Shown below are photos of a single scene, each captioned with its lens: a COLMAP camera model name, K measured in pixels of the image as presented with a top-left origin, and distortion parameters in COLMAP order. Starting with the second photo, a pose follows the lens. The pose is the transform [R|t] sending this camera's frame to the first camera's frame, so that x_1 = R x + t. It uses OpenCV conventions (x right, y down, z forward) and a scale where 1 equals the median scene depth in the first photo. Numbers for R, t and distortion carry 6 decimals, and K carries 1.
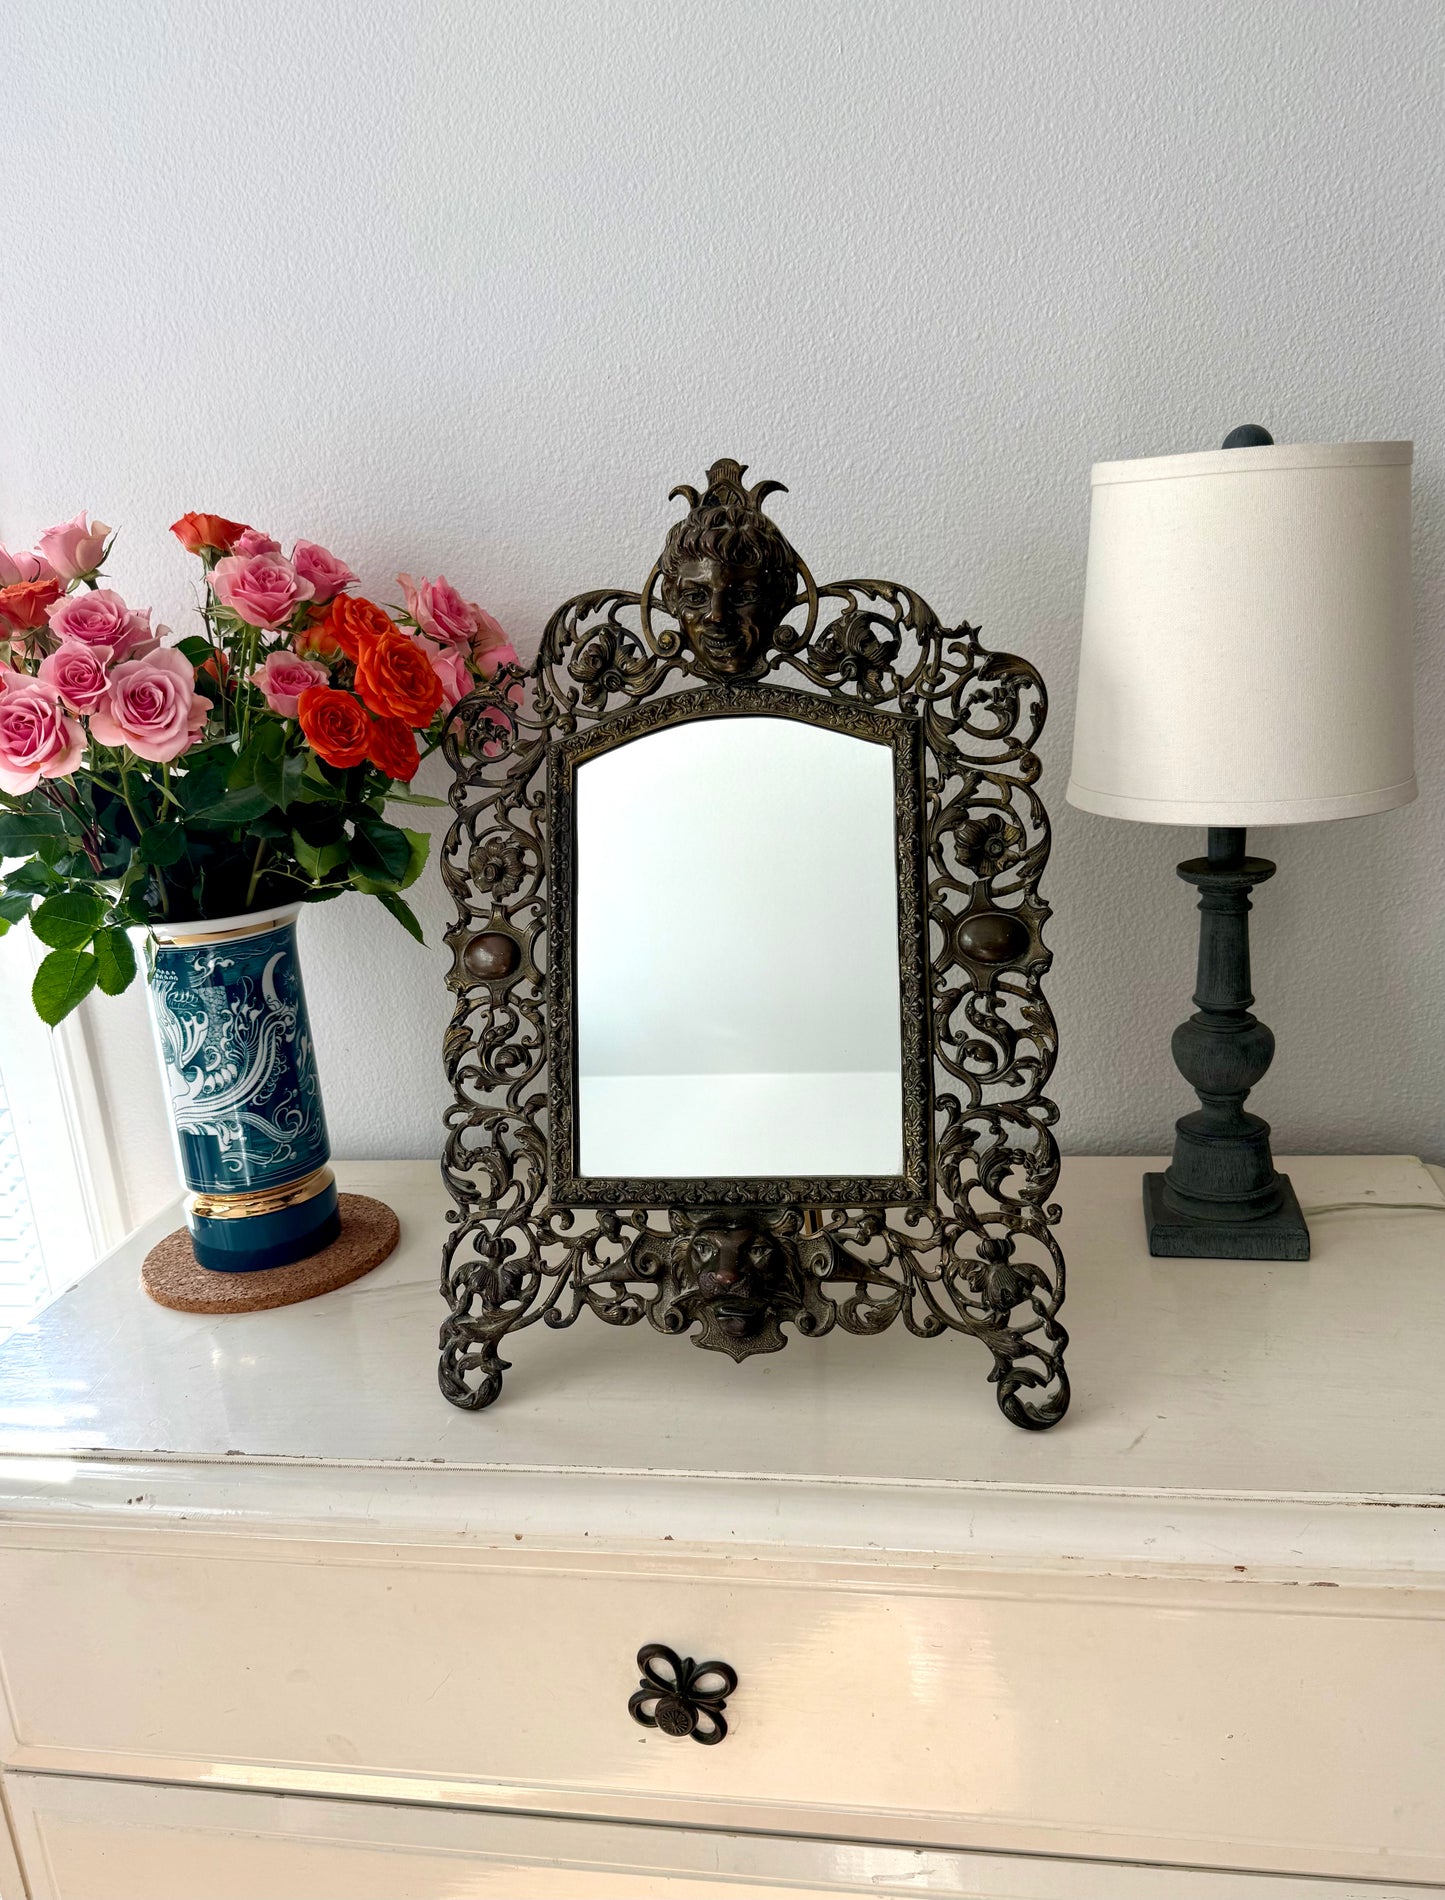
lens RADIAL K [[1471.9, 0, 708.3], [0, 1471.9, 997.5], [0, 0, 1]] dist [0.162673, -0.238177]
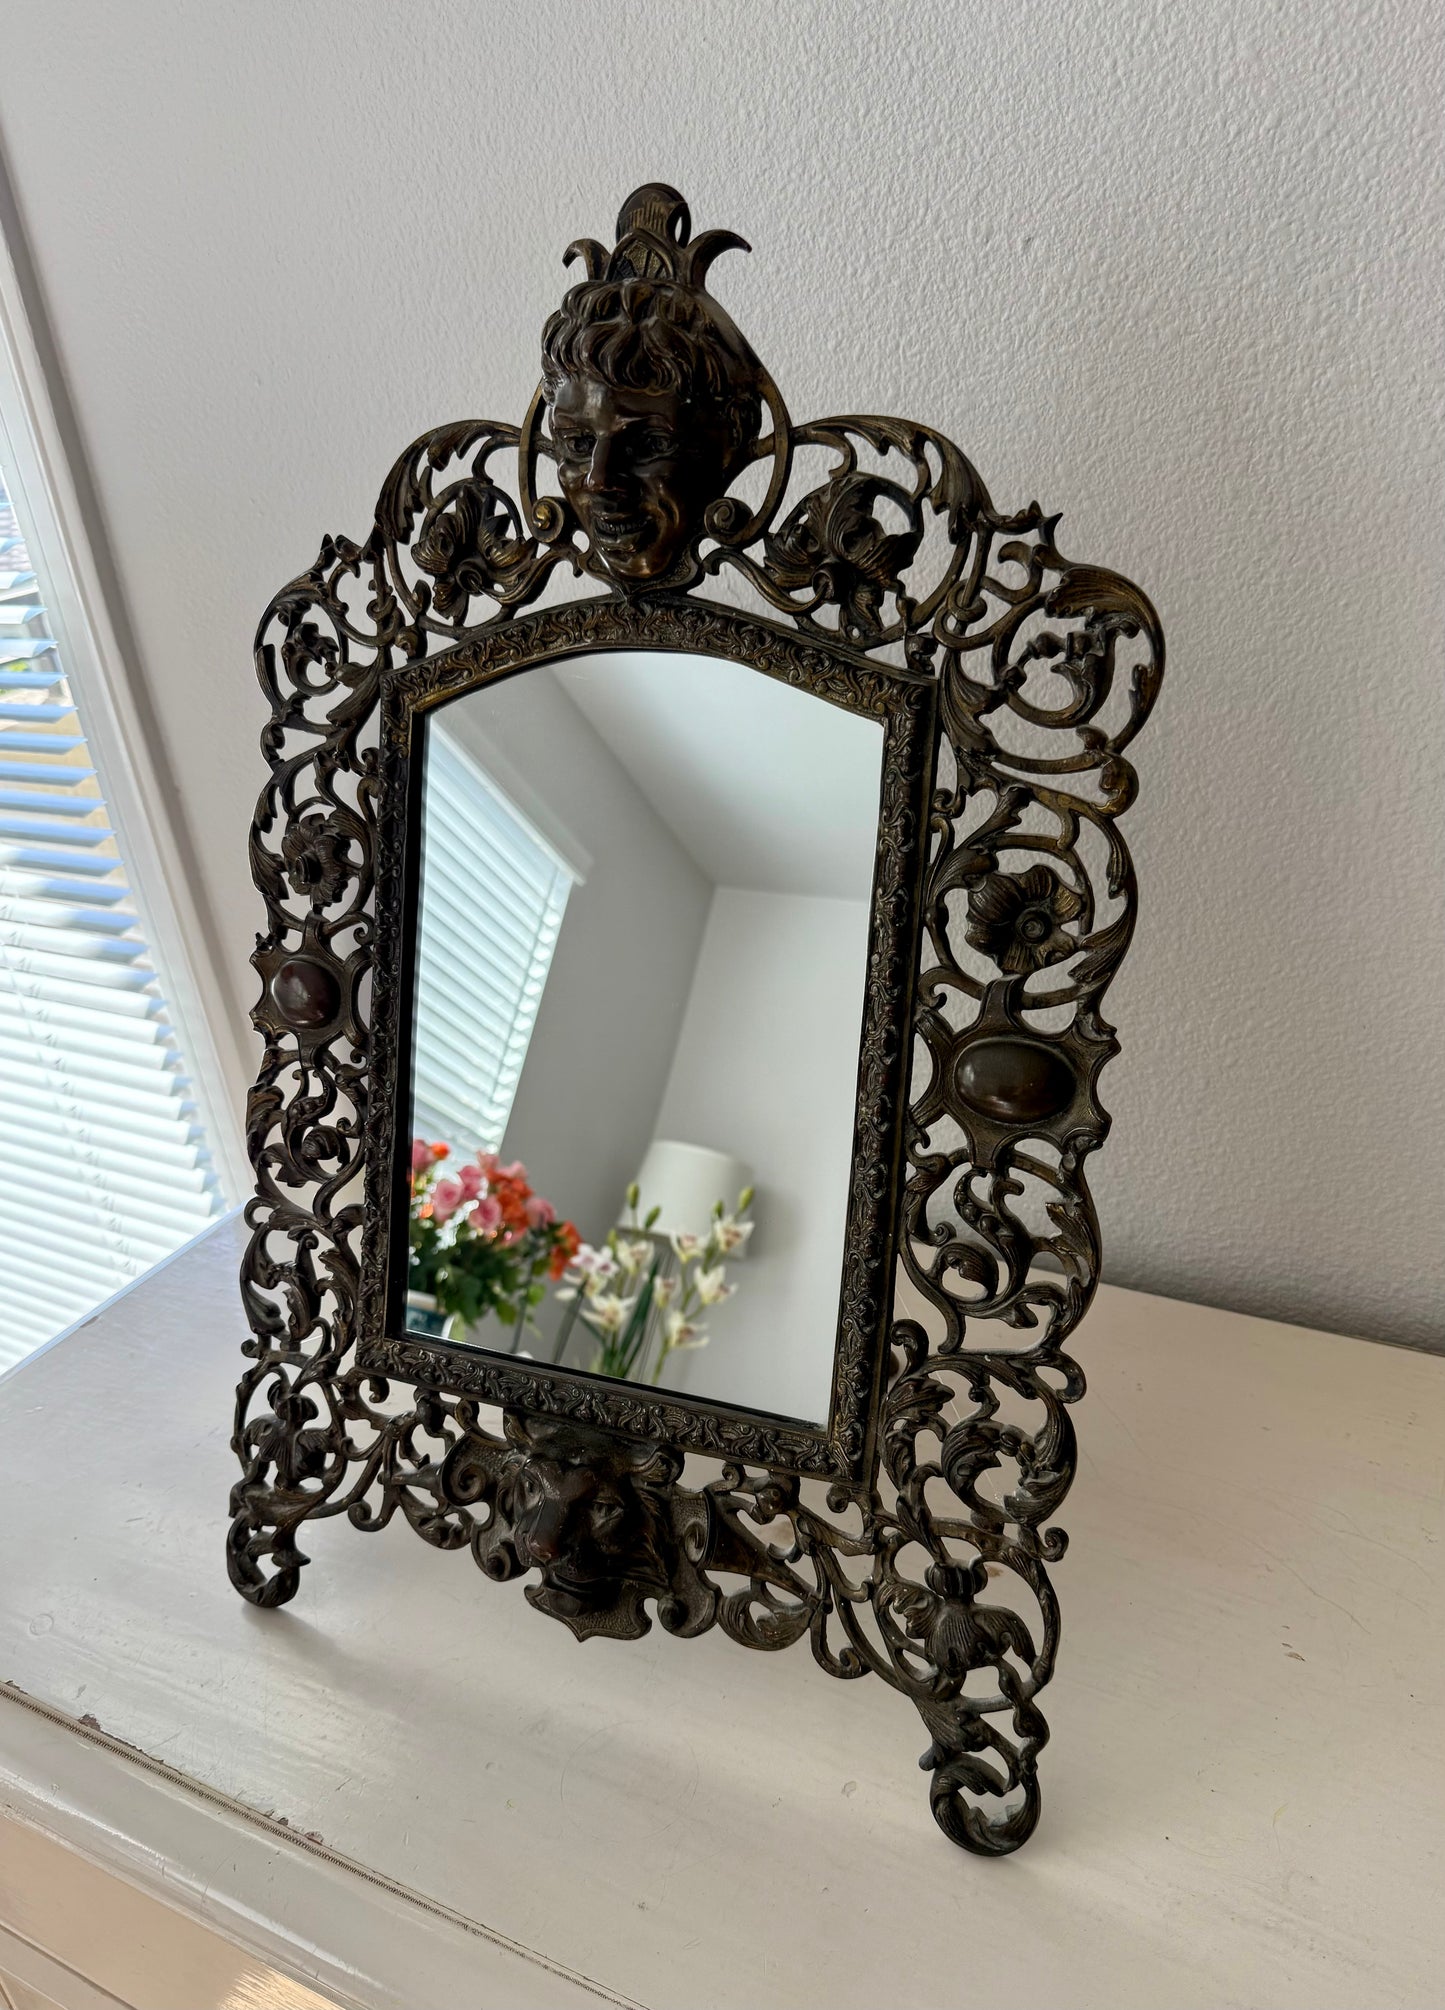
lens RADIAL K [[1496.4, 0, 751.2], [0, 1496.4, 1074.9], [0, 0, 1]] dist [0.189153, -0.474910]
pose [[0.970264, 0.109028, -0.216104, 0.216606], [-0.061000, 0.974133, 0.217588, -0.163201], [0.234238, -0.197935, 0.951816, 0.399105]]
